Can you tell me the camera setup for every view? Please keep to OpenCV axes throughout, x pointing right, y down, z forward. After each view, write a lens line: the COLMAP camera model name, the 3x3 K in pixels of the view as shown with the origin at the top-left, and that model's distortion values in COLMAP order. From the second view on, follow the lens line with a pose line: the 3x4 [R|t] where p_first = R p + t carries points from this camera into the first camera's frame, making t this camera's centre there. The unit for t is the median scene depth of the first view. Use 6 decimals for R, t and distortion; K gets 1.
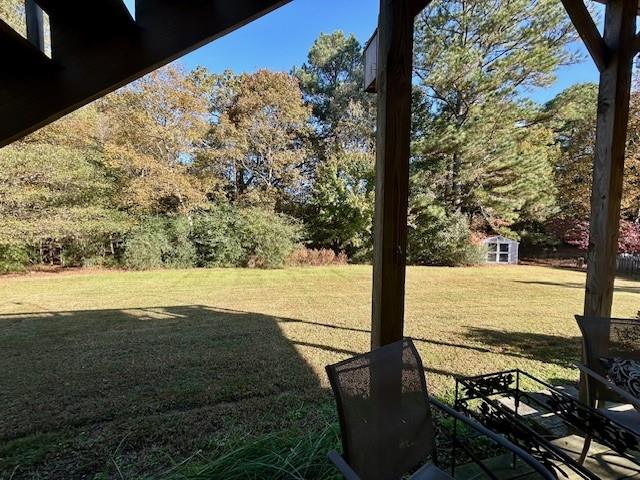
lens RADIAL K [[259.7, 0, 320.8], [0, 259.7, 240.0], [0, 0, 1]] dist [-0.003004, 0.001122]
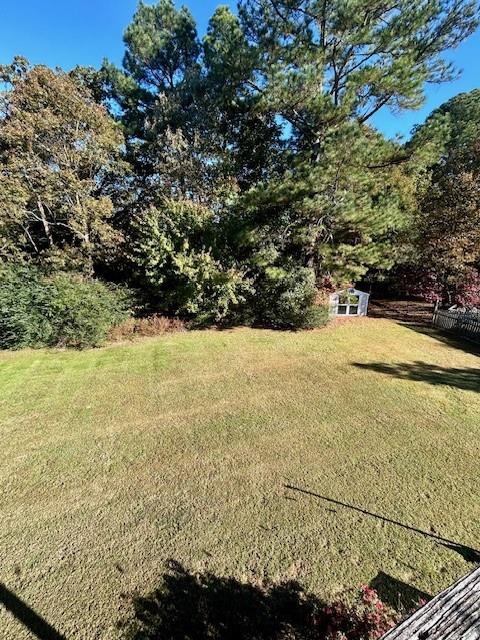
lens RADIAL K [[259.7, 0, 238.7], [0, 259.7, 319.8], [0, 0, 1]] dist [-0.003004, 0.001122]
pose [[0.994175, -0.050904, 0.094998, 0.213582], [0.026965, 0.970879, 0.238047, -0.161816], [-0.104350, -0.234099, 0.966597, 0.111378]]
